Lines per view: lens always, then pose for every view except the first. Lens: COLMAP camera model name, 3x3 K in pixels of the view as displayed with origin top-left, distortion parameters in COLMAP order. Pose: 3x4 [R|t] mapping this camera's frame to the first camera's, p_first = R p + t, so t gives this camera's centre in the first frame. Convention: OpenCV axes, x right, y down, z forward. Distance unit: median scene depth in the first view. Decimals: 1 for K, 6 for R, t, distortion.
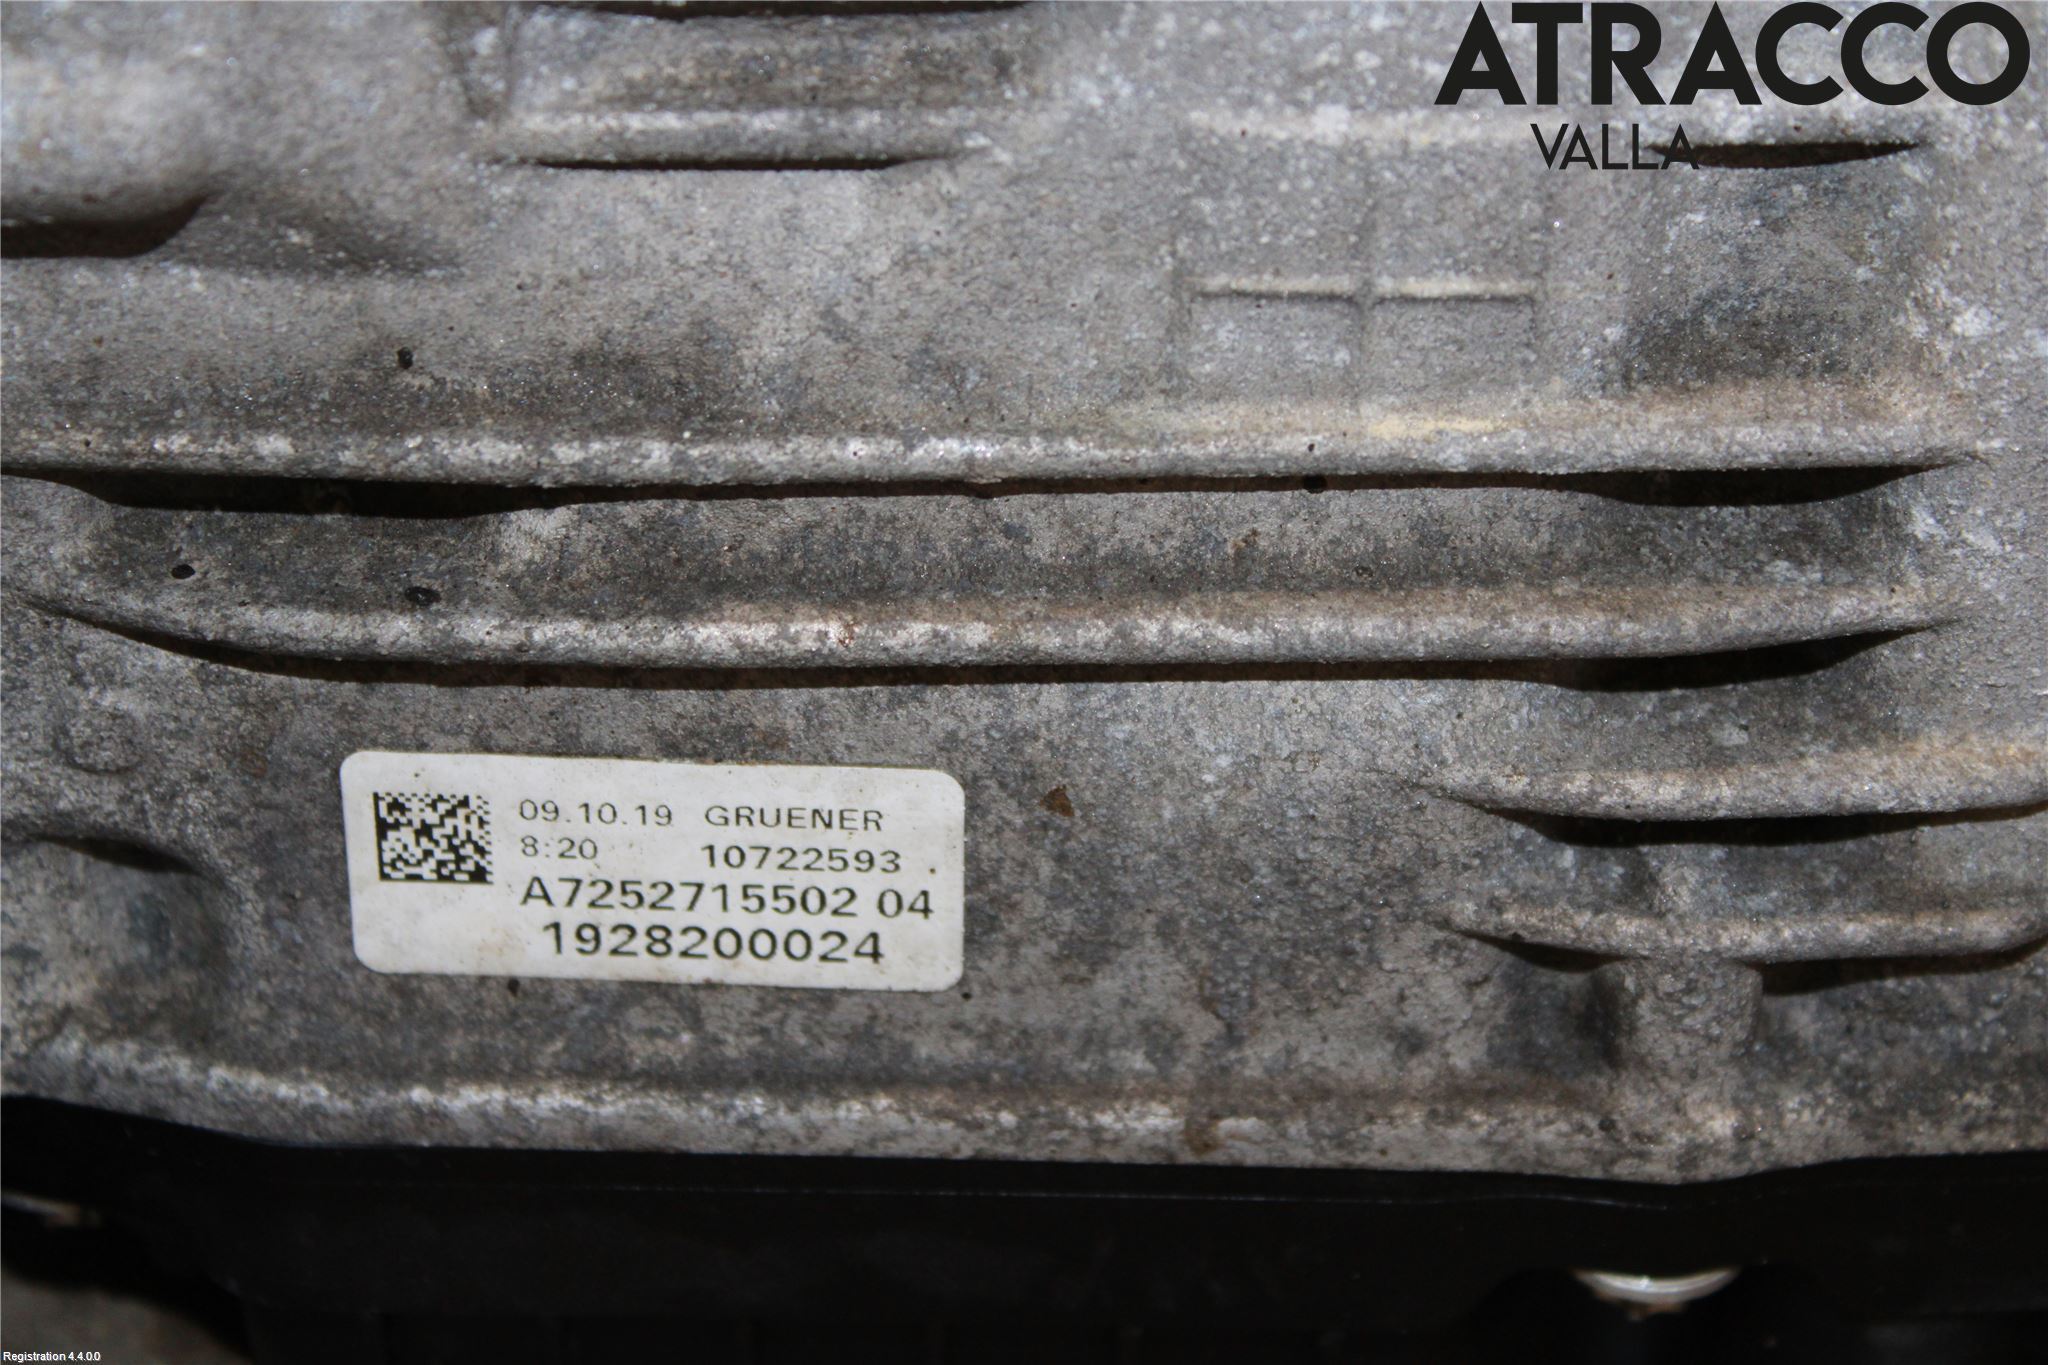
lens RADIAL K [[5245.6, 0, 1023.6], [0, 5245.6, 682.5], [0, 0, 1]] dist [-0.027576, 0.000000]
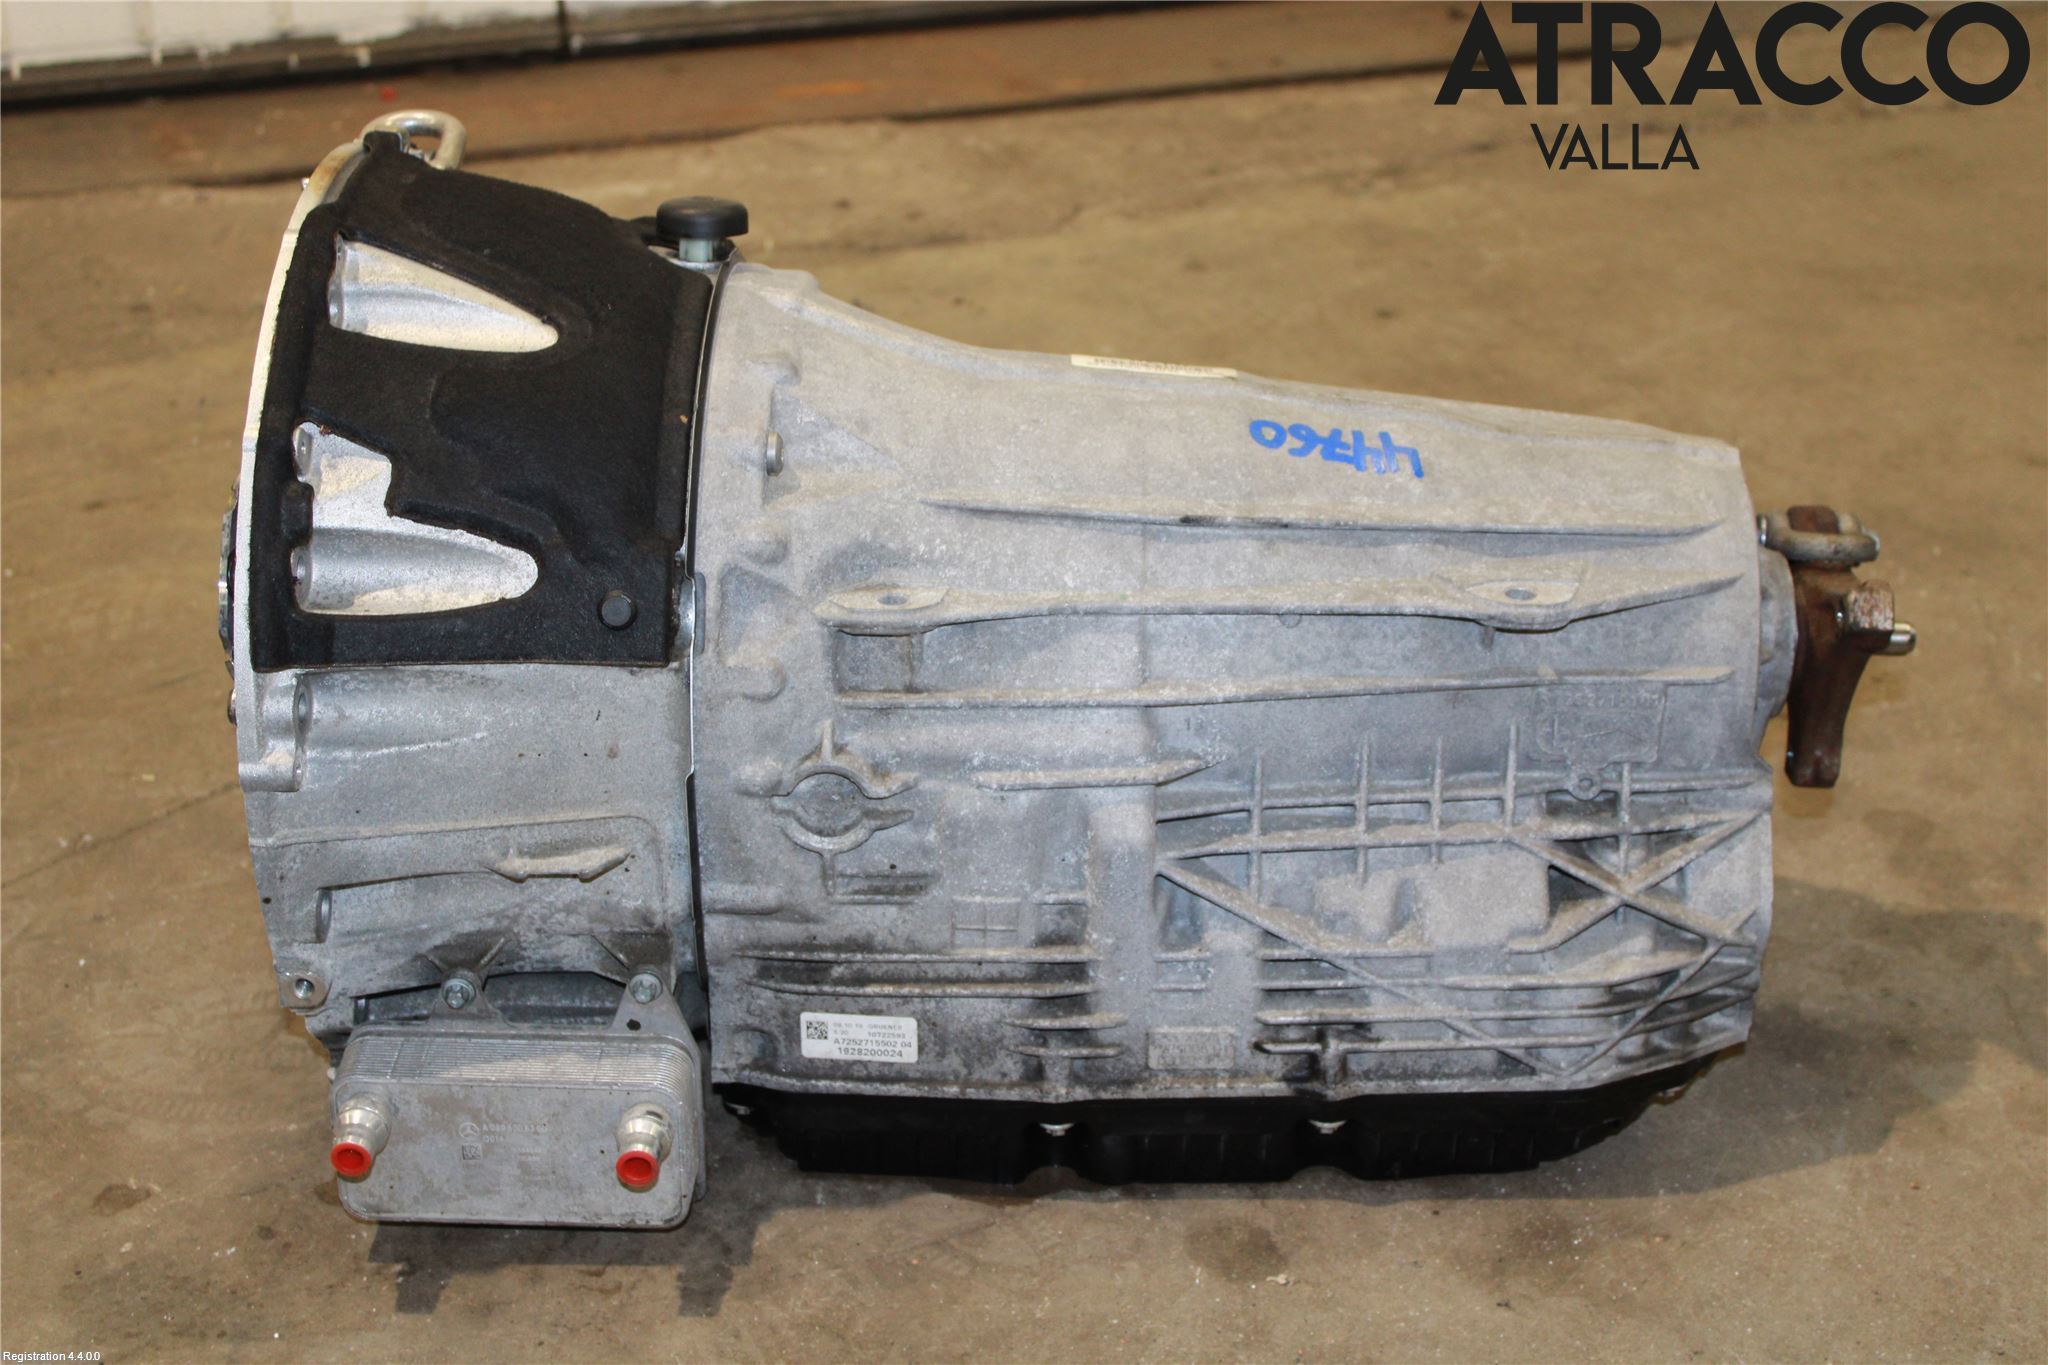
lens RADIAL K [[3049.4, 0, 1023.9], [0, 3049.4, 683.8], [0, 0, 1]] dist [-0.051918, 0.000000]
pose [[0.998828, 0.010111, -0.047323, 0.237913], [-0.017735, 0.986371, -0.163578, 0.184261], [0.045024, 0.164226, 0.985395, -2.080187]]
